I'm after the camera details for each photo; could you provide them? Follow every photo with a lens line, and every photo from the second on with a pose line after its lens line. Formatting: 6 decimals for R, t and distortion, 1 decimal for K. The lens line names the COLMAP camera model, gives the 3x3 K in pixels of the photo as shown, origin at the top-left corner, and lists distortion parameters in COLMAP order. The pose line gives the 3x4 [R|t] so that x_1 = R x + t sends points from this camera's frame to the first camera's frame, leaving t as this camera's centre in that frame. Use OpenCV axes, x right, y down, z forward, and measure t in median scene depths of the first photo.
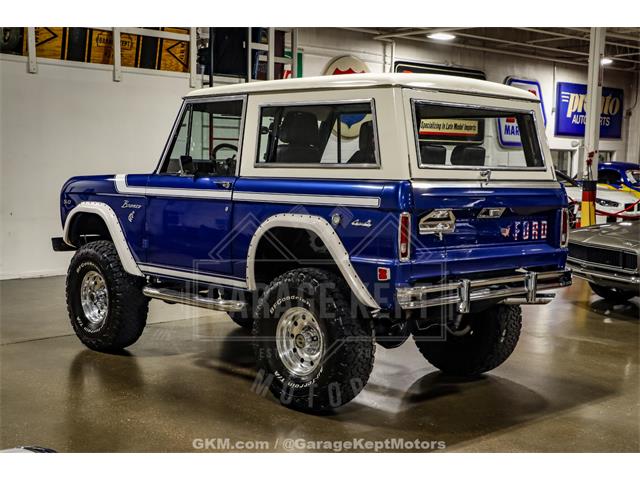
lens RADIAL K [[903.4, 0, 320.0], [0, 903.4, 240.0], [0, 0, 1]] dist [0.122729, 0.051515]
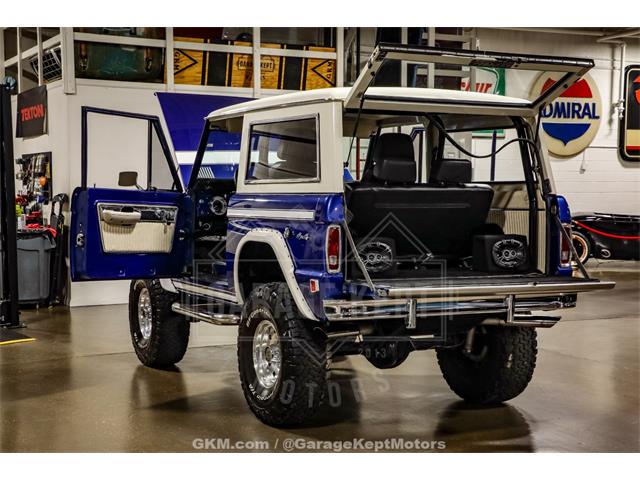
lens RADIAL K [[1032.6, 0, 320.0], [0, 1032.6, 240.0], [0, 0, 1]] dist [0.141262, 0.062825]
pose [[0.957483, 0.001839, -0.288483, 0.299069], [-0.012579, 0.999295, -0.035381, 0.019968], [0.288215, 0.037506, 0.956831, -0.077442]]
